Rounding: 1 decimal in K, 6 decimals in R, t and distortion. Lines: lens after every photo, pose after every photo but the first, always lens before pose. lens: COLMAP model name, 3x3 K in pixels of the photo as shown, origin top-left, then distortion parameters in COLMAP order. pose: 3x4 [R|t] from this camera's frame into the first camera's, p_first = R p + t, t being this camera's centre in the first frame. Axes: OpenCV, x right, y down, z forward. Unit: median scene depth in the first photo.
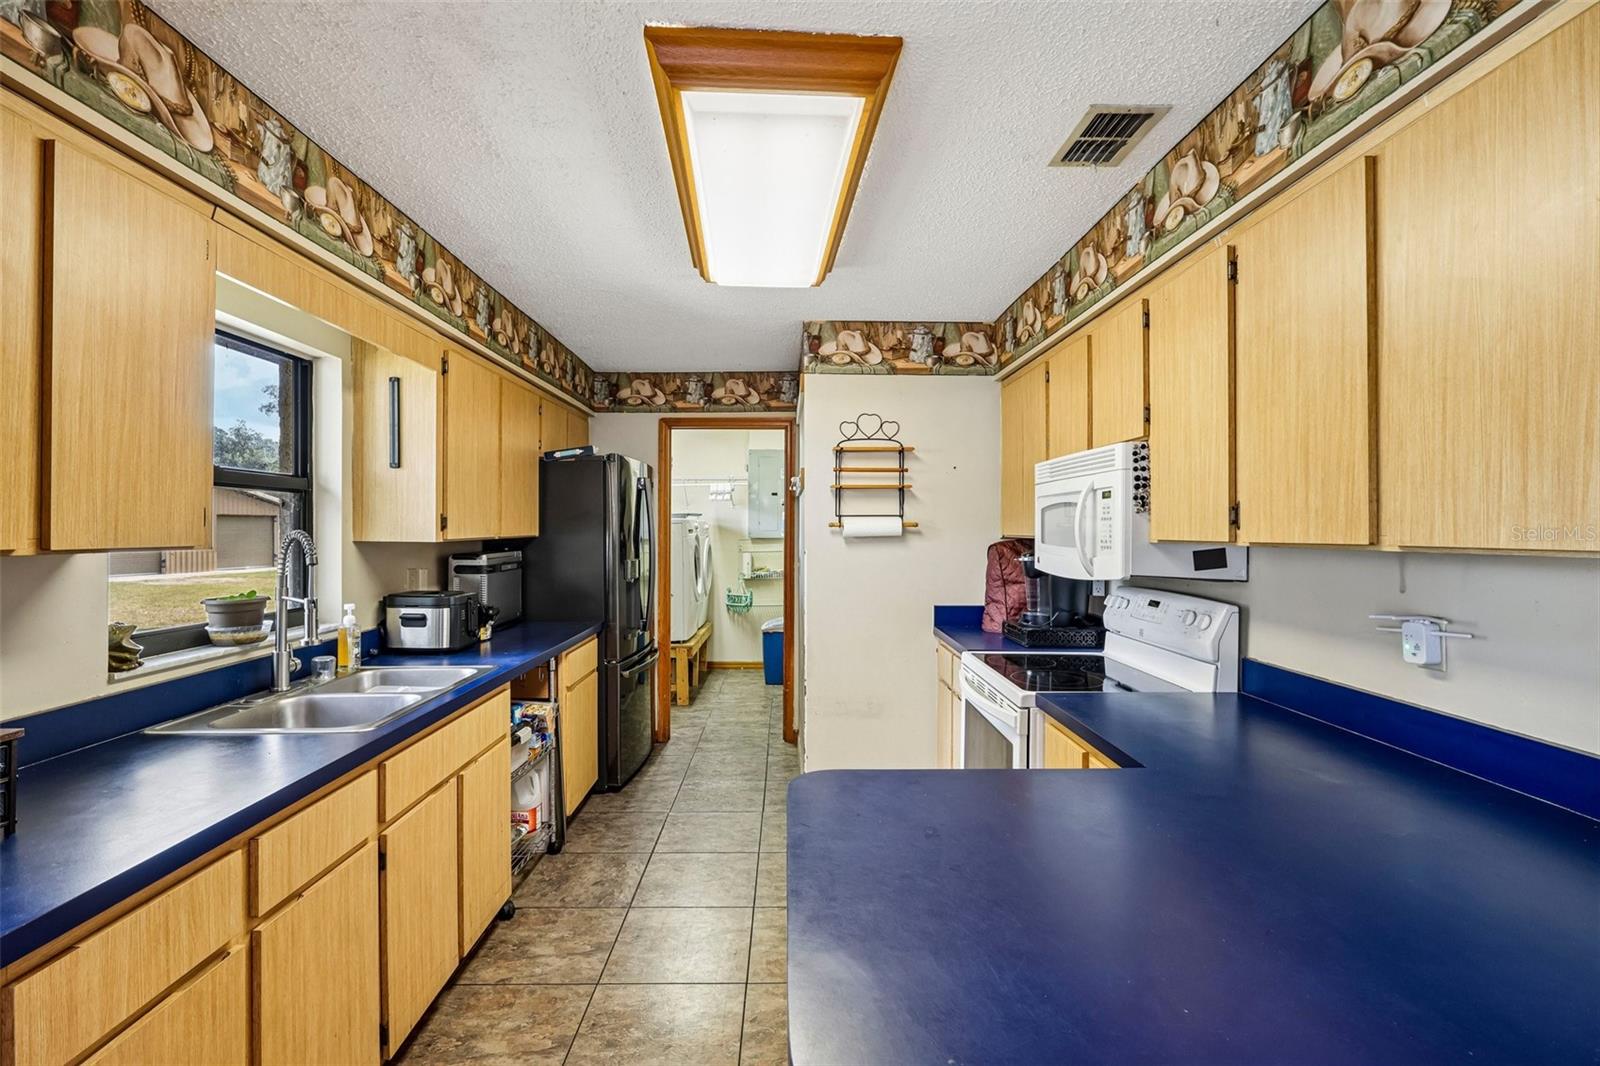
lens RADIAL K [[740.3, 0, 800.7], [0, 740.3, 536.0], [0, 0, 1]] dist [-0.006627, 0.002051]
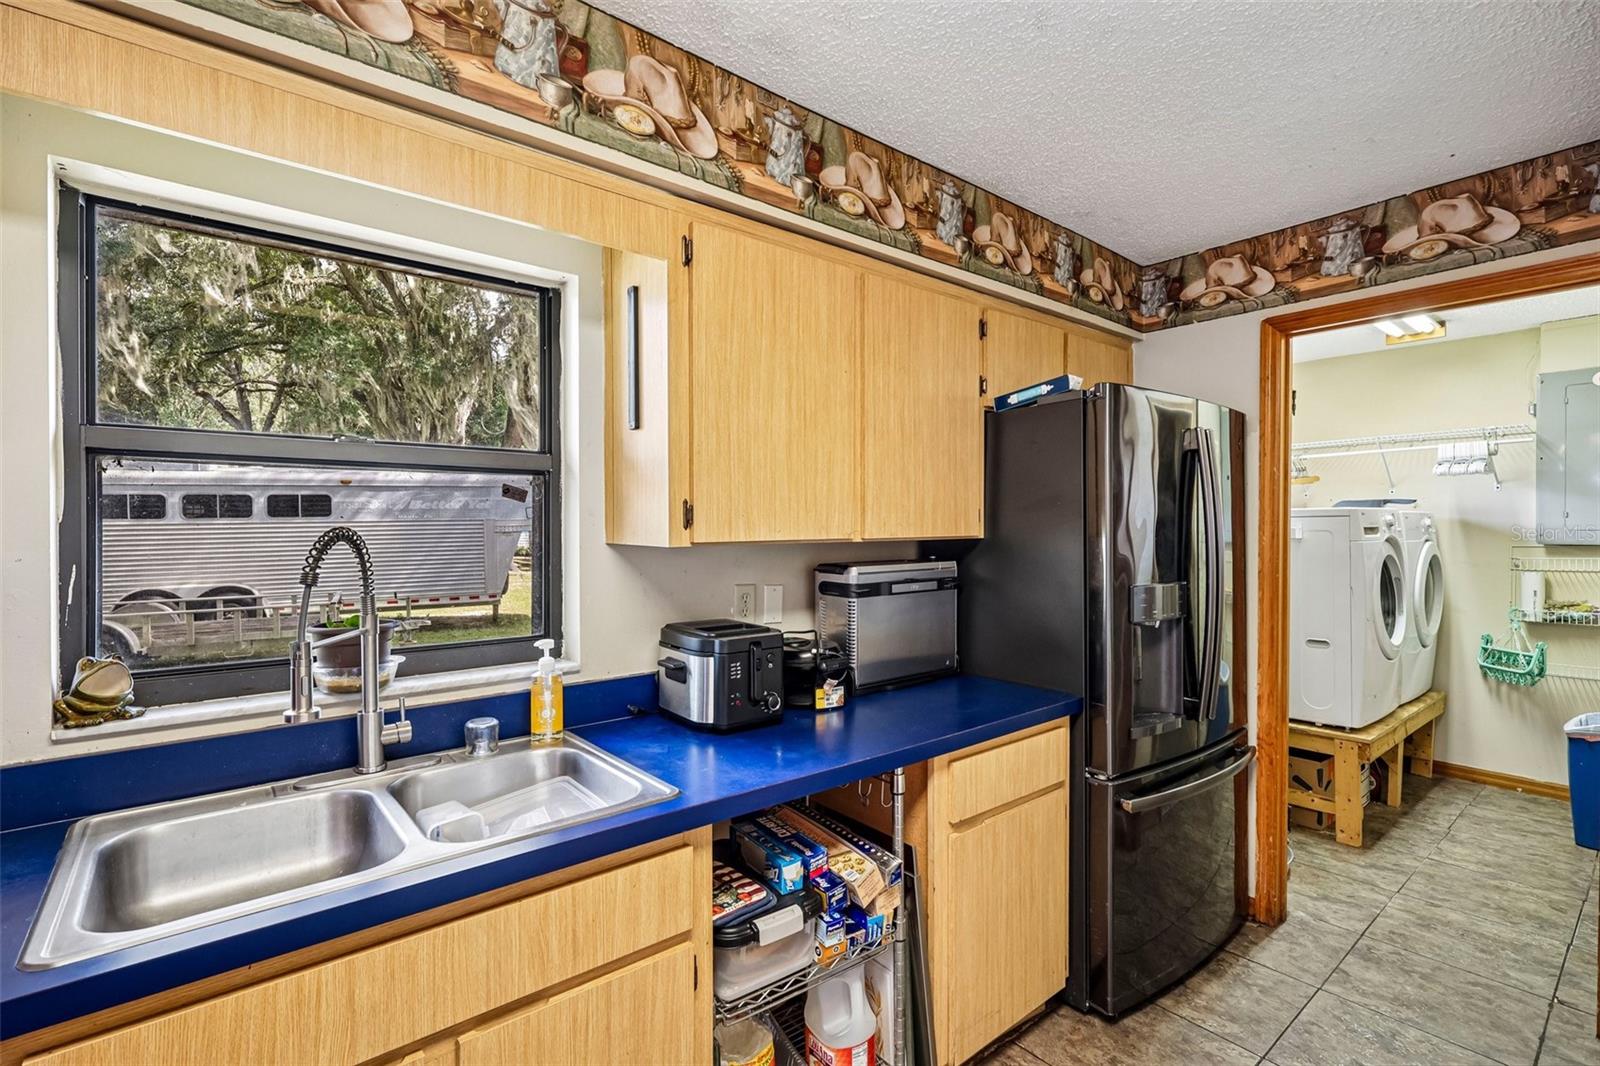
lens RADIAL K [[740.3, 0, 769.2], [0, 740.3, 522.1], [0, 0, 1]] dist [-0.006627, 0.002051]
pose [[0.603117, 0.001554, -0.797652, 0.023907], [-0.006865, 0.999971, -0.003242, -0.008192], [0.797623, 0.007432, 0.603110, 0.423969]]
